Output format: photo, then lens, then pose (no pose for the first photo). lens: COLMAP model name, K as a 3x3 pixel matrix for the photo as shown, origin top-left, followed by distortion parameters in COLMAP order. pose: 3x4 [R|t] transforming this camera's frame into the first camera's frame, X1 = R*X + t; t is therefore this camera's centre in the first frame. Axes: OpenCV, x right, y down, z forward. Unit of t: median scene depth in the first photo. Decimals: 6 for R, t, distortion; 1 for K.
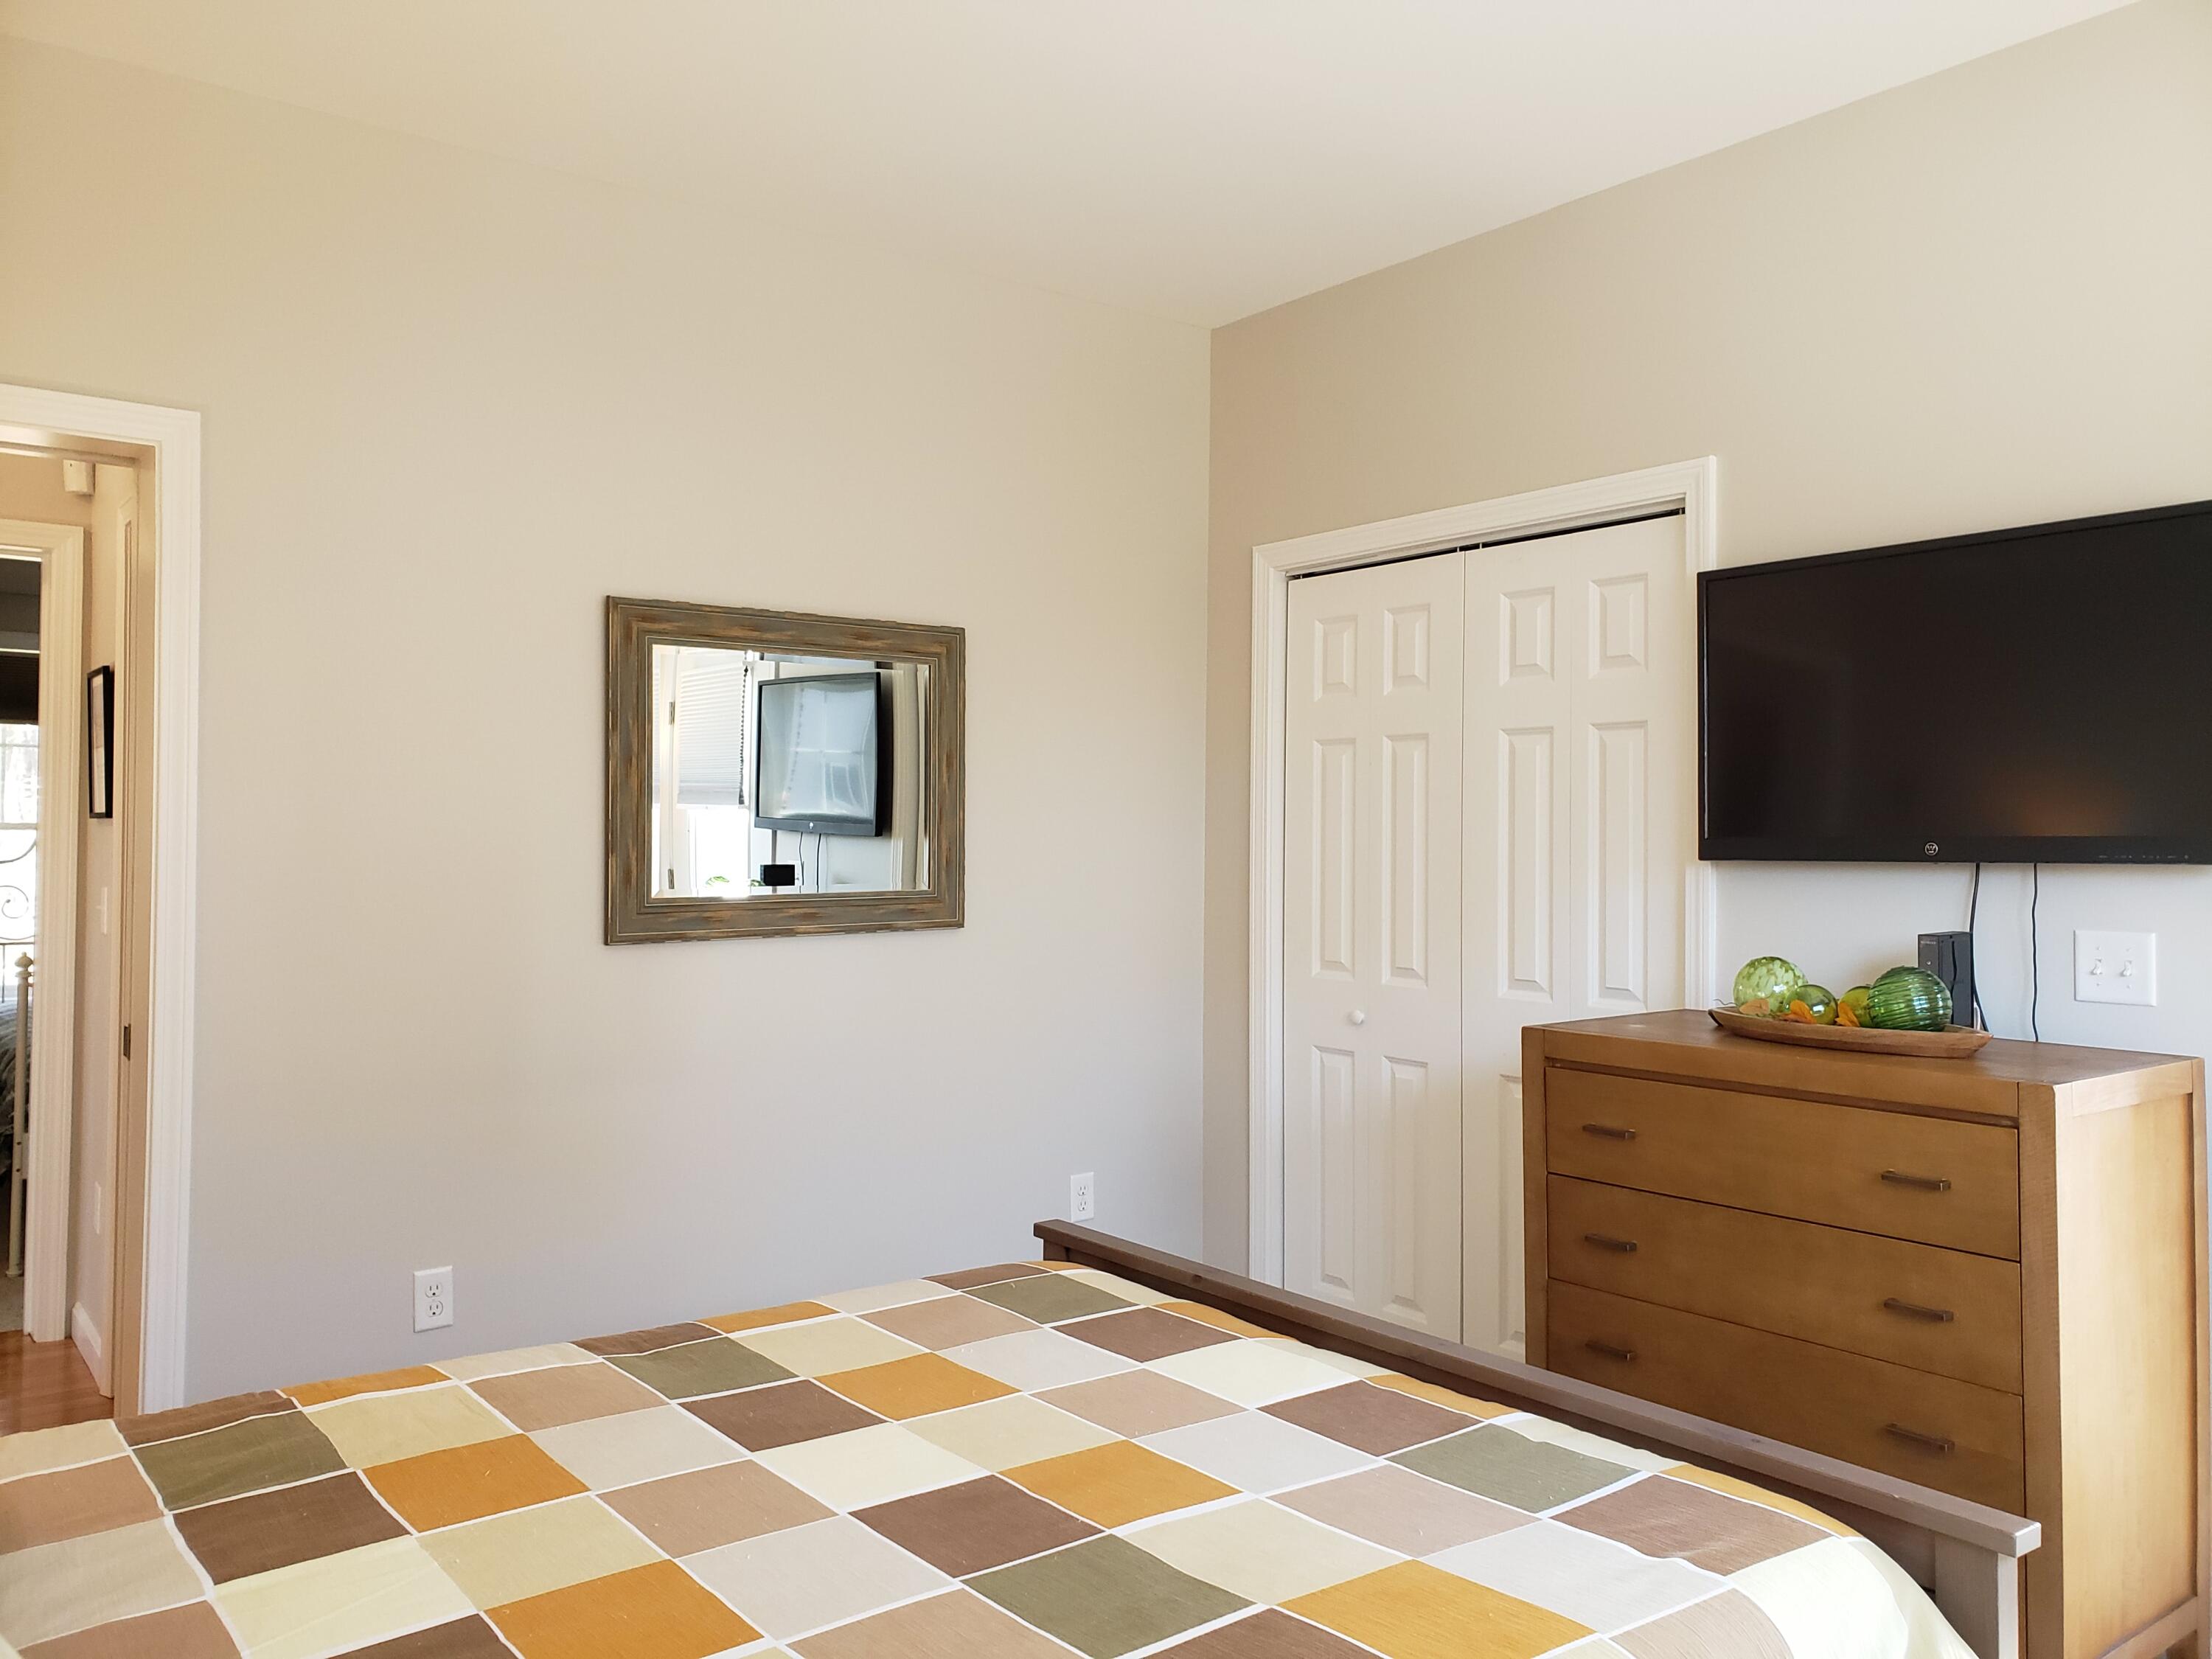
lens RADIAL K [[1717.5, 0, 1088.6], [0, 1717.5, 814.5], [0, 0, 1]] dist [0.078946, -0.000921]
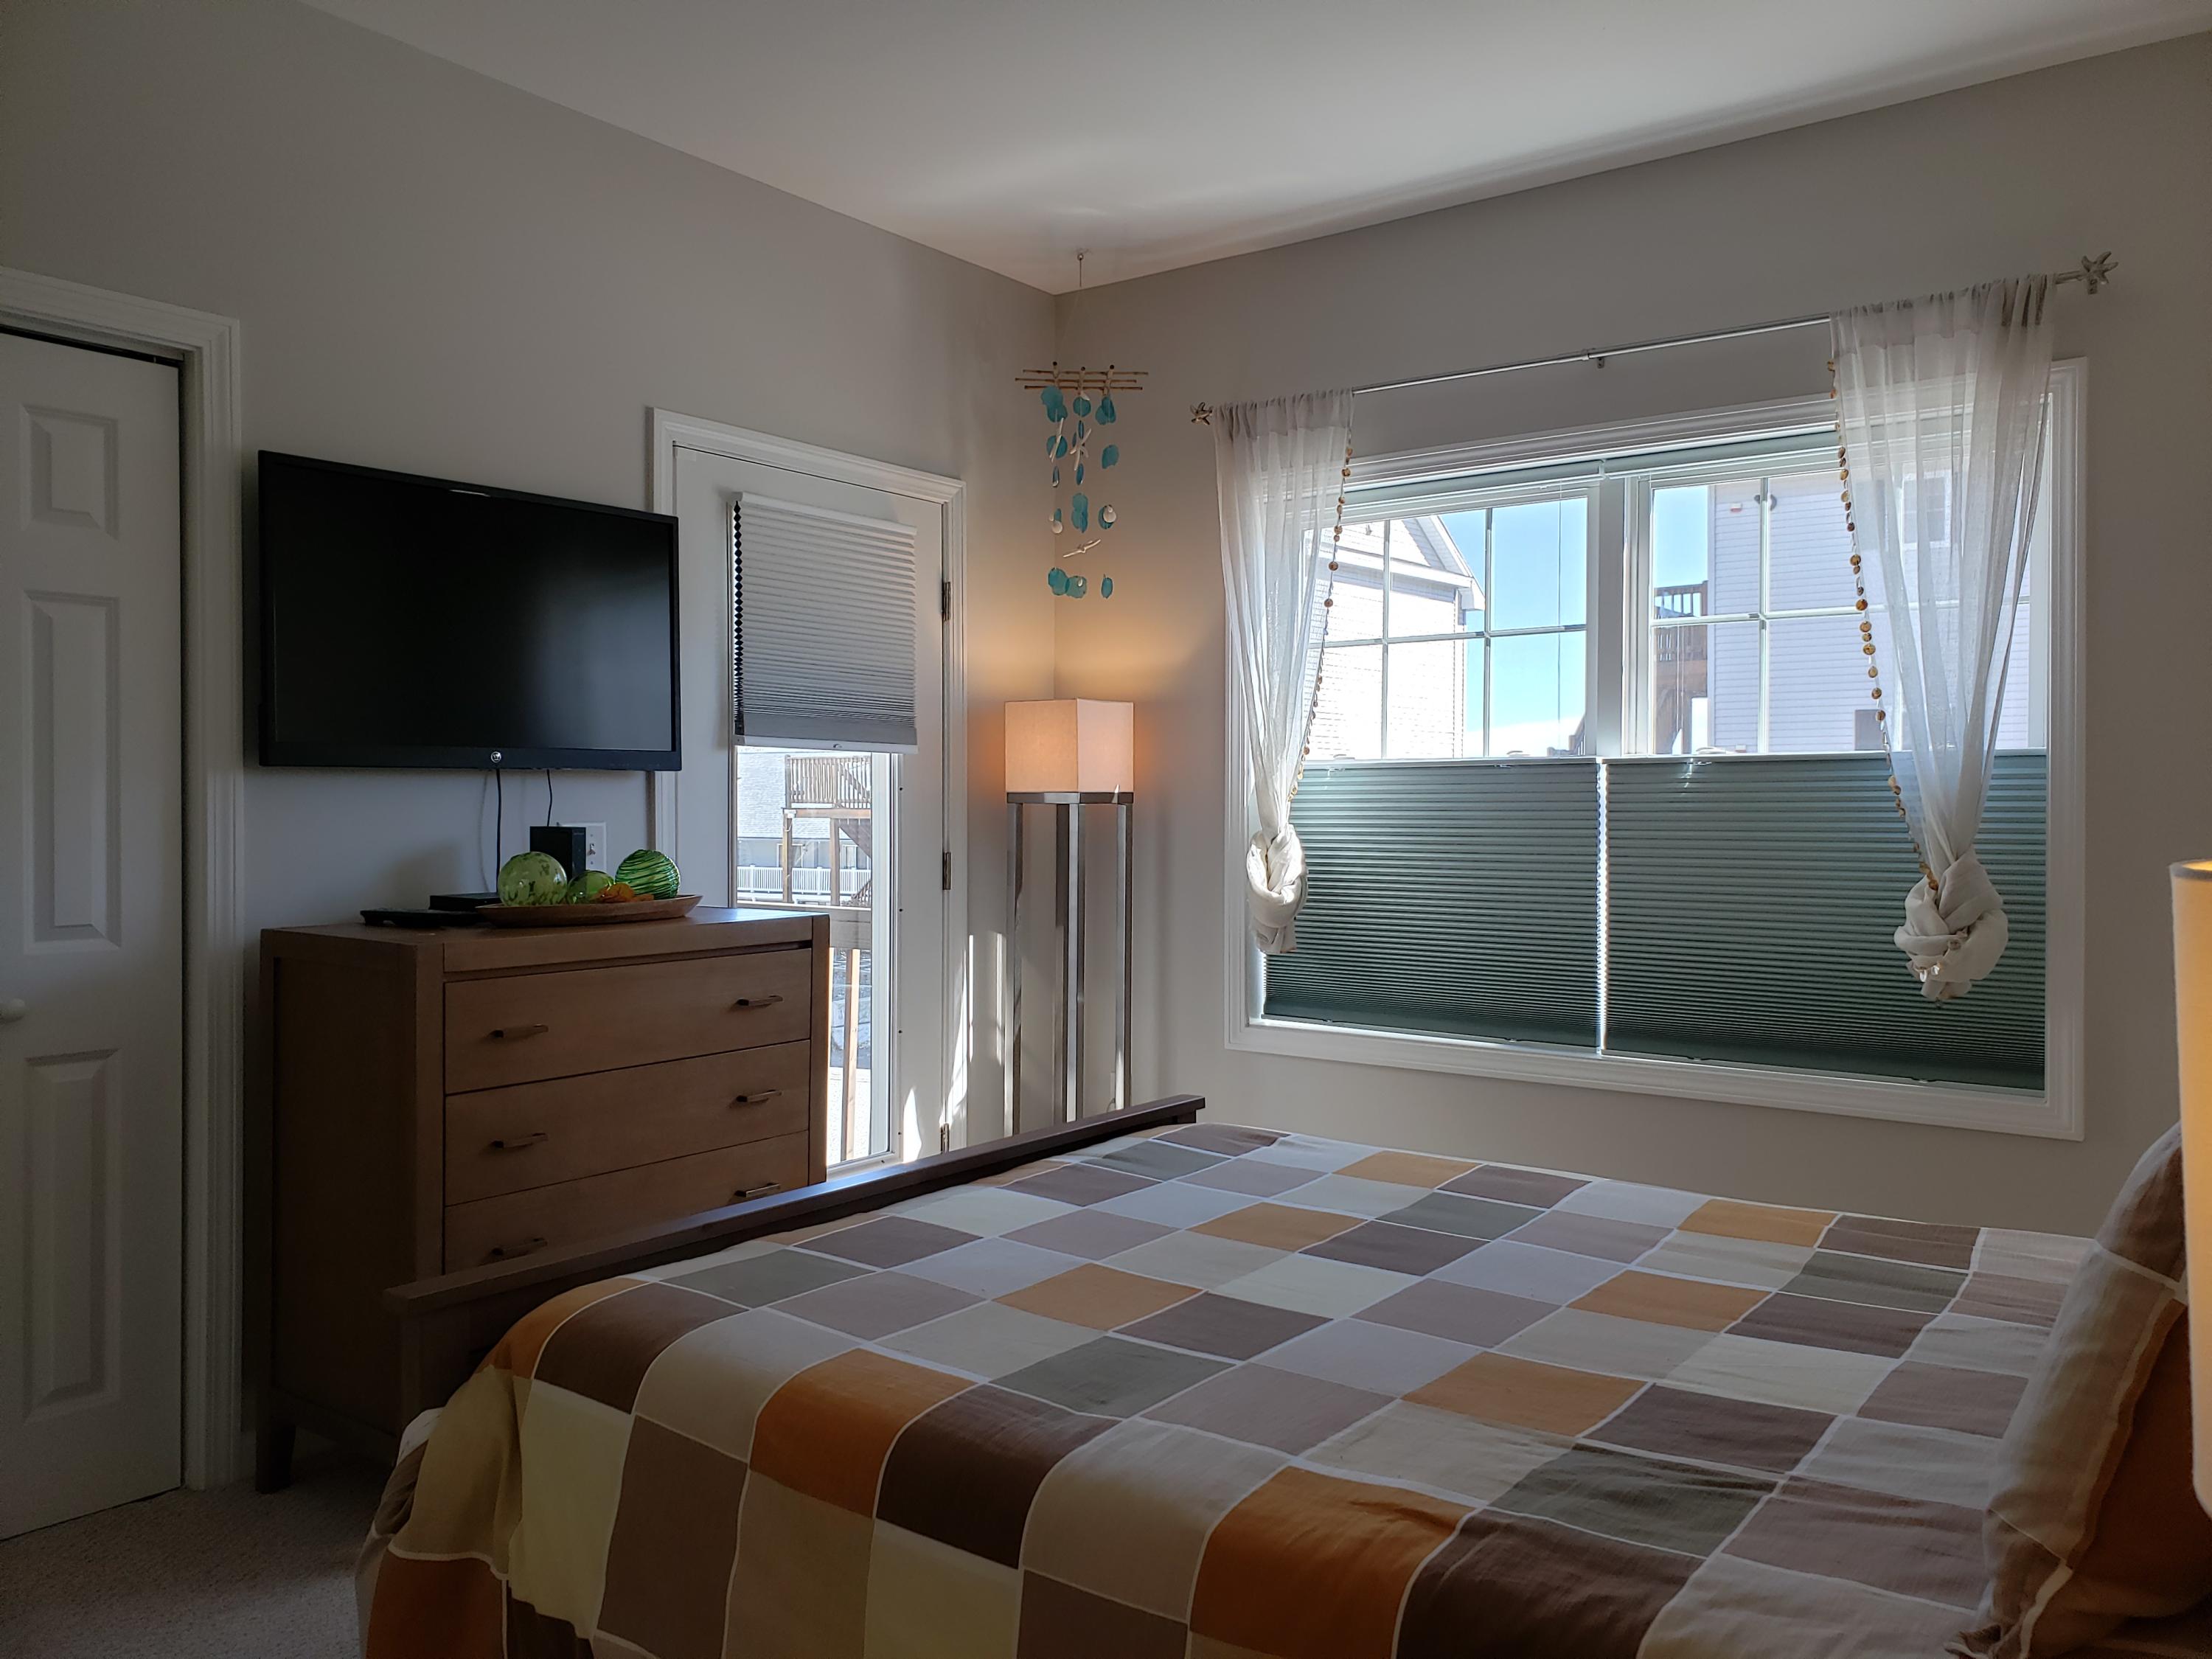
lens RADIAL K [[1717.5, 0, 1088.6], [0, 1717.5, 814.5], [0, 0, 1]] dist [0.078946, -0.000921]
pose [[-0.271093, -0.014500, 0.962444, -0.758315], [-0.006443, 0.999891, 0.013250, 0.043723], [-0.962532, -0.002609, -0.271157, 0.959711]]
